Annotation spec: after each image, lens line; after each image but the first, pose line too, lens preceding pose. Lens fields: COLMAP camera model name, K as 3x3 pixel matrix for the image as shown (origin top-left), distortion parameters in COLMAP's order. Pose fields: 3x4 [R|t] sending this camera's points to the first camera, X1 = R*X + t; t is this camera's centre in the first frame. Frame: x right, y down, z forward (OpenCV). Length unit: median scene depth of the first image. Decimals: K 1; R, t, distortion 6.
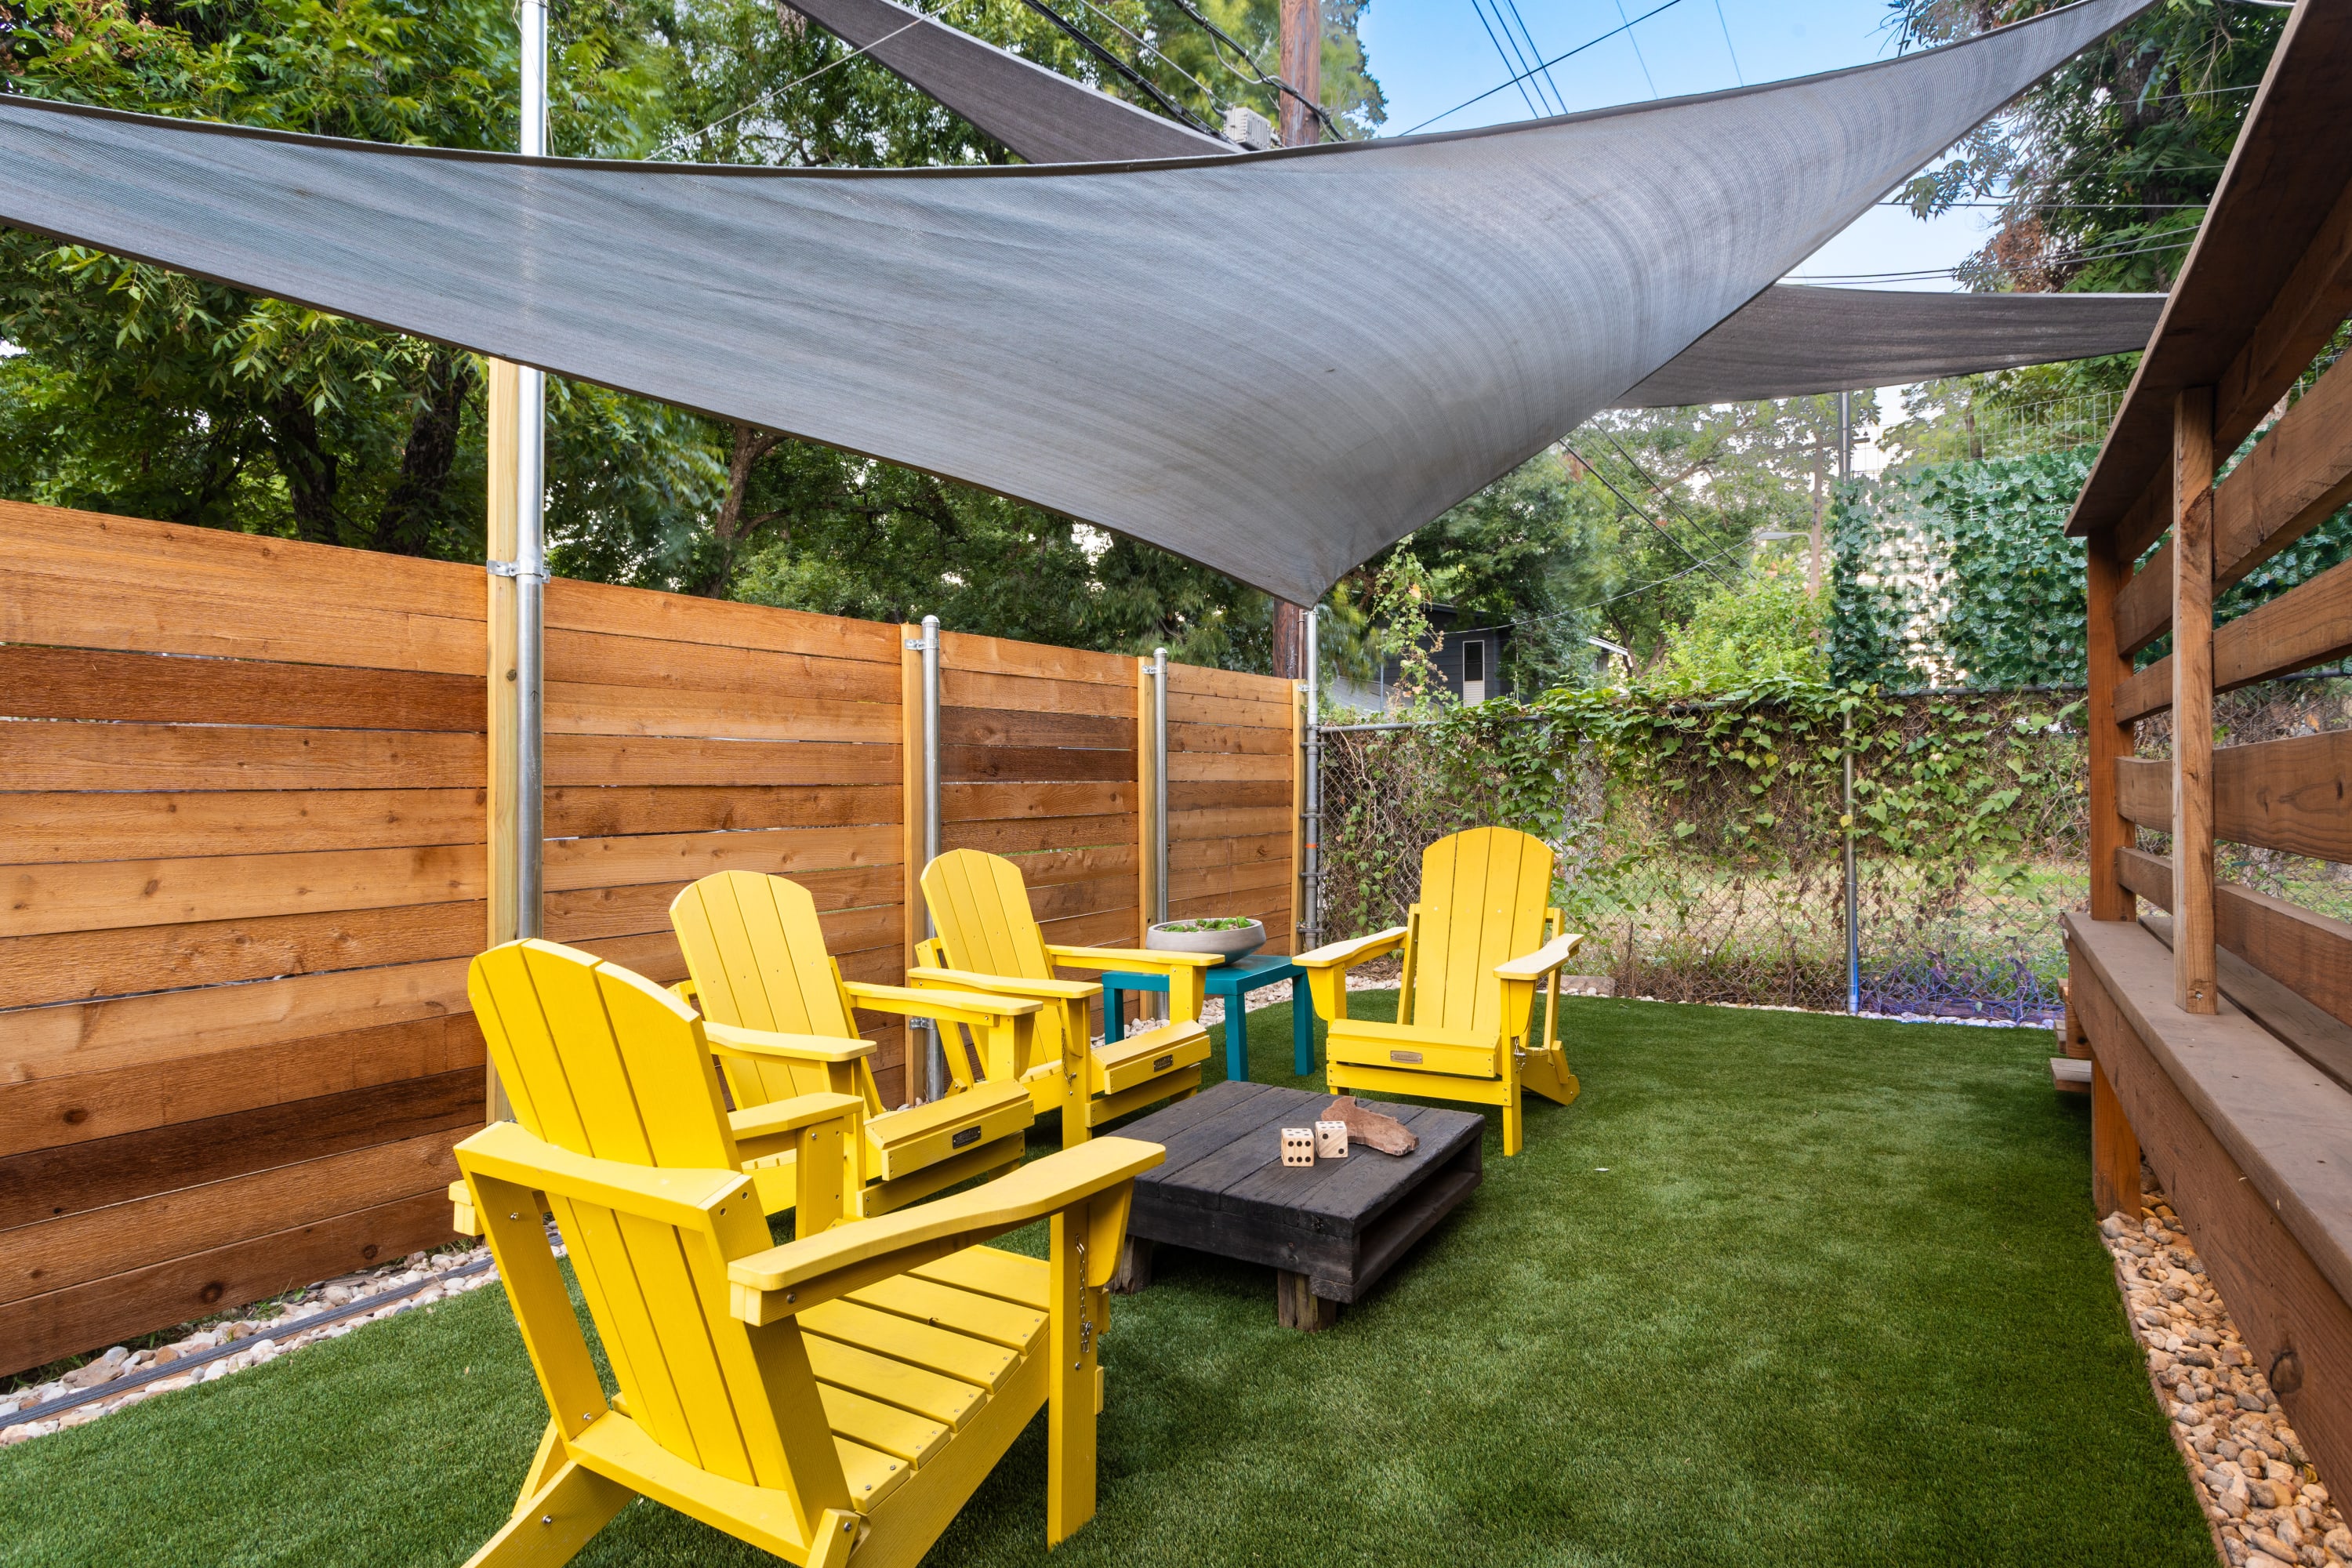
lens RADIAL K [[1273.9, 0, 1173.8], [0, 1273.9, 776.6], [0, 0, 1]] dist [-0.000237, 0.000356]
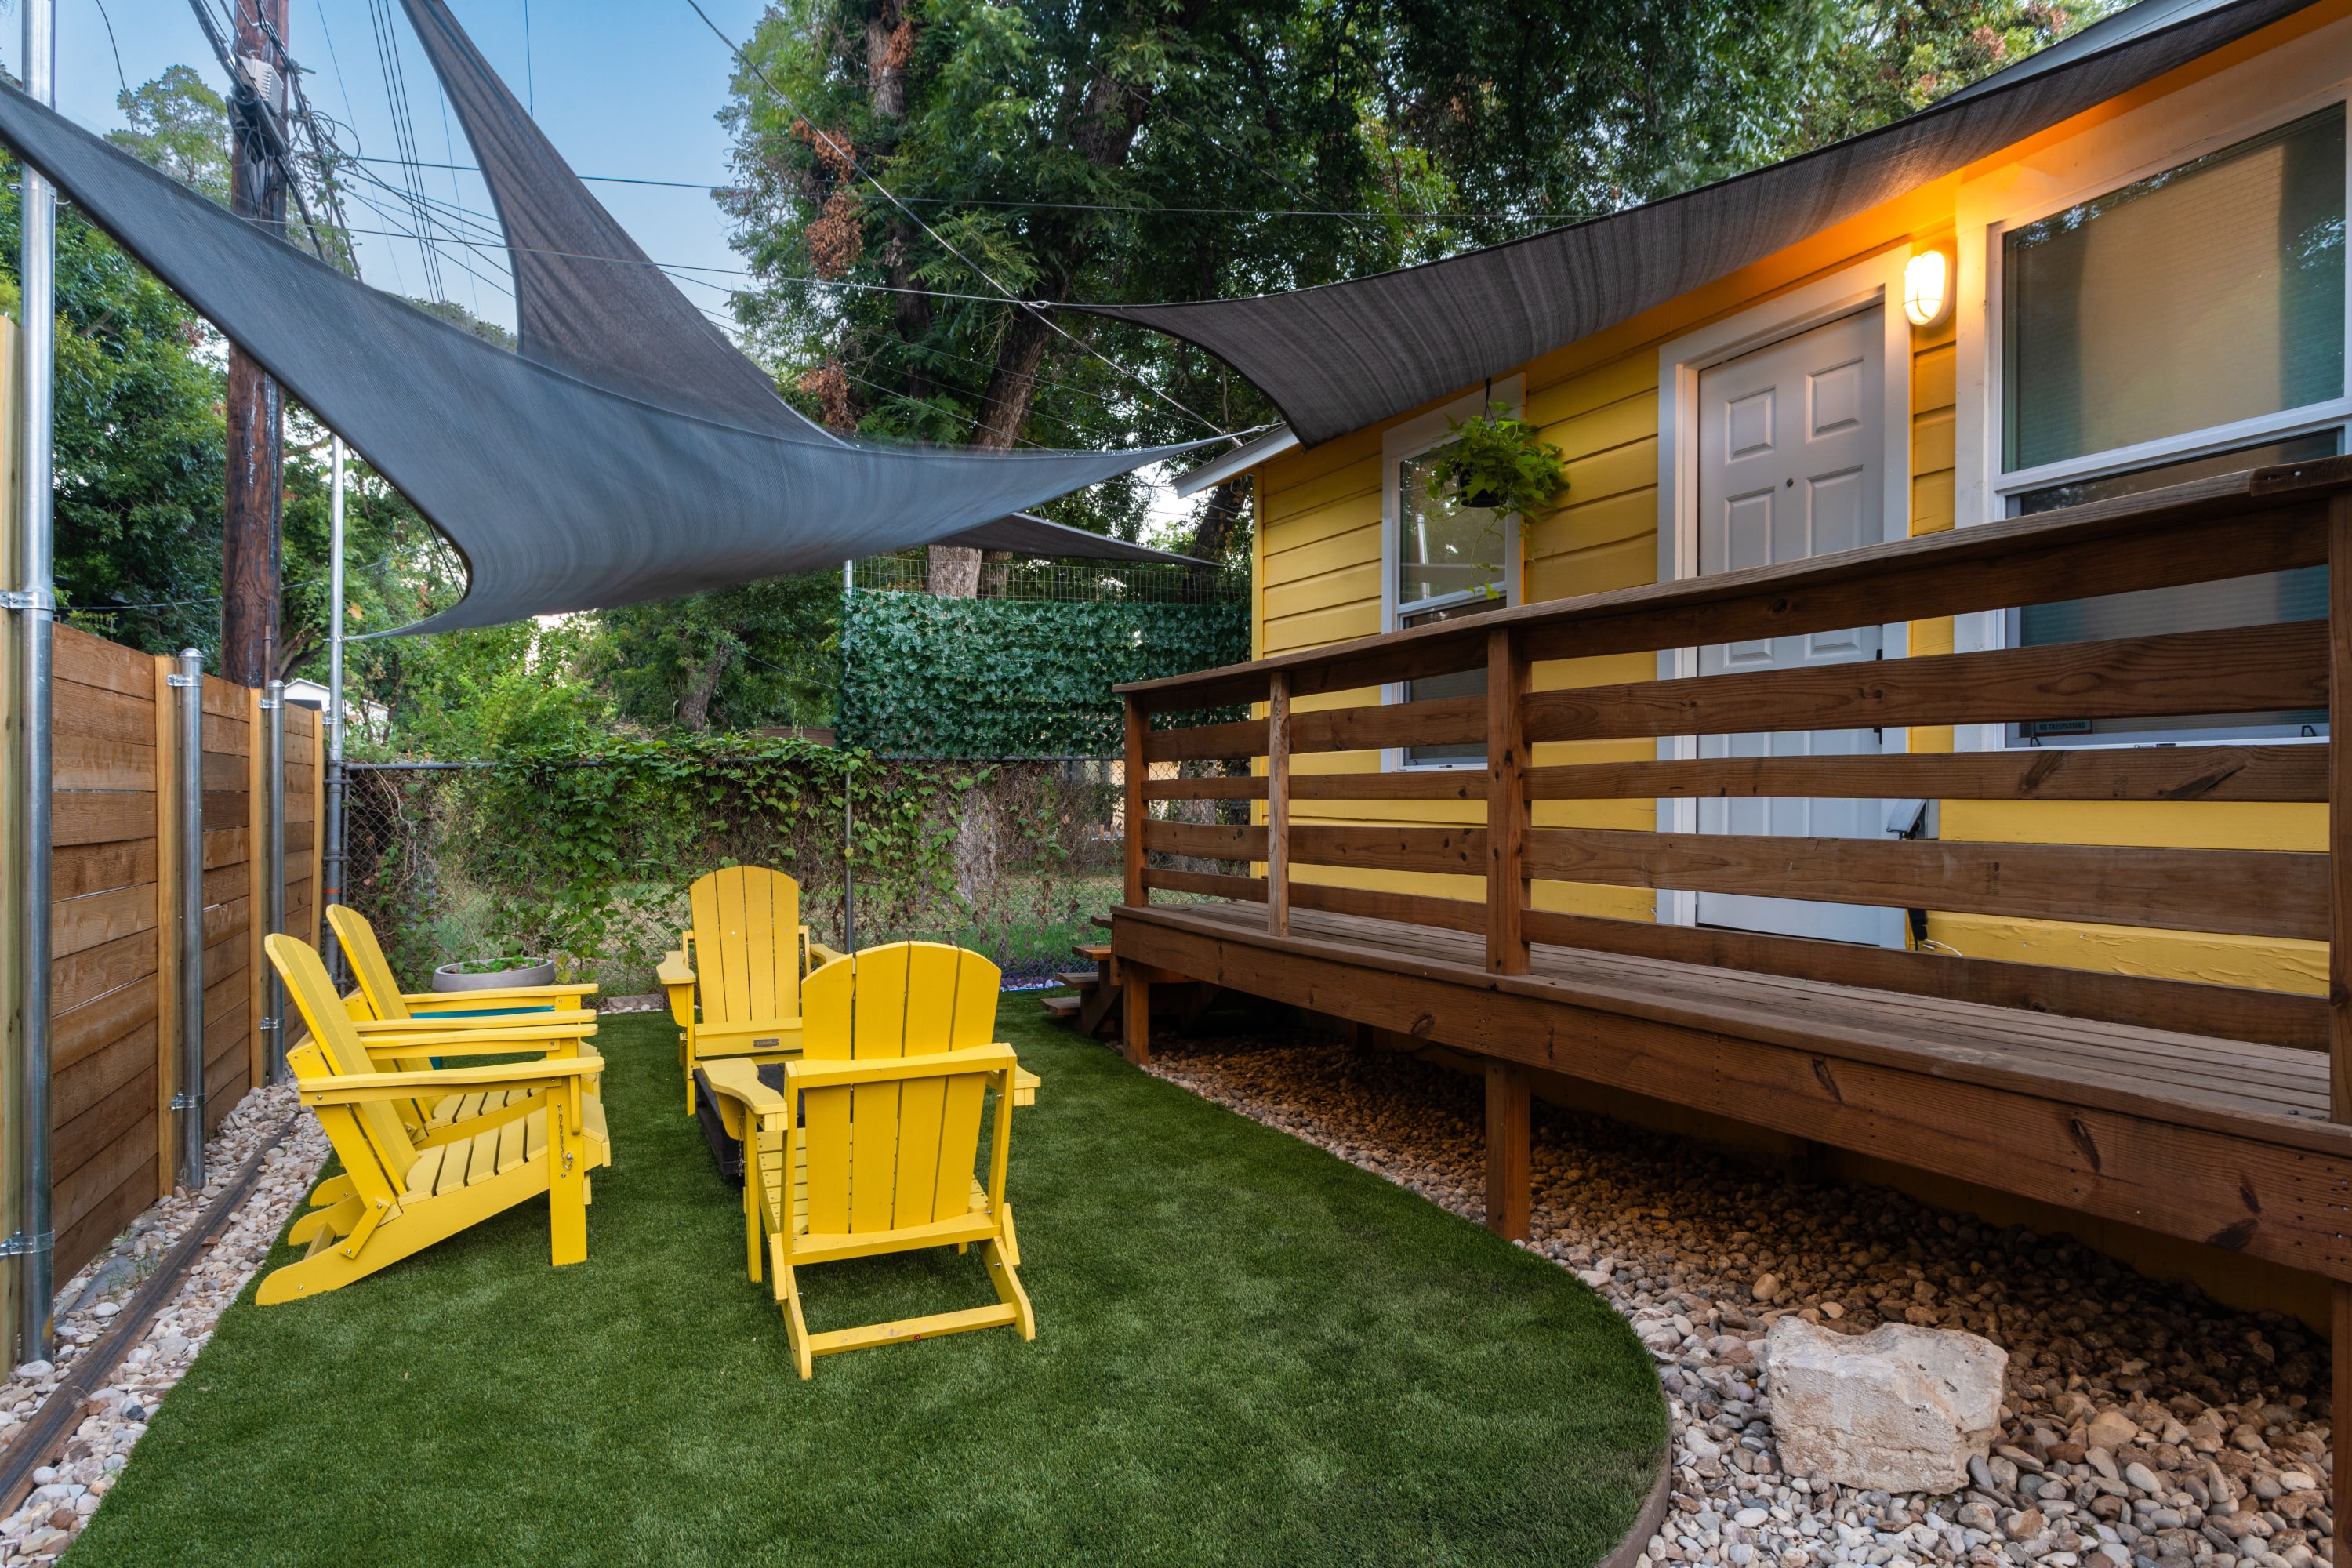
lens RADIAL K [[1431.0, 0, 1173.5], [0, 1431.0, 795.3], [0, 0, 1]] dist [-0.002646, -0.000139]
pose [[0.565668, 0.009992, 0.824573, -0.506751], [-0.009774, 0.999938, -0.005412, -0.020169], [-0.824575, -0.004998, 0.565730, -0.113759]]
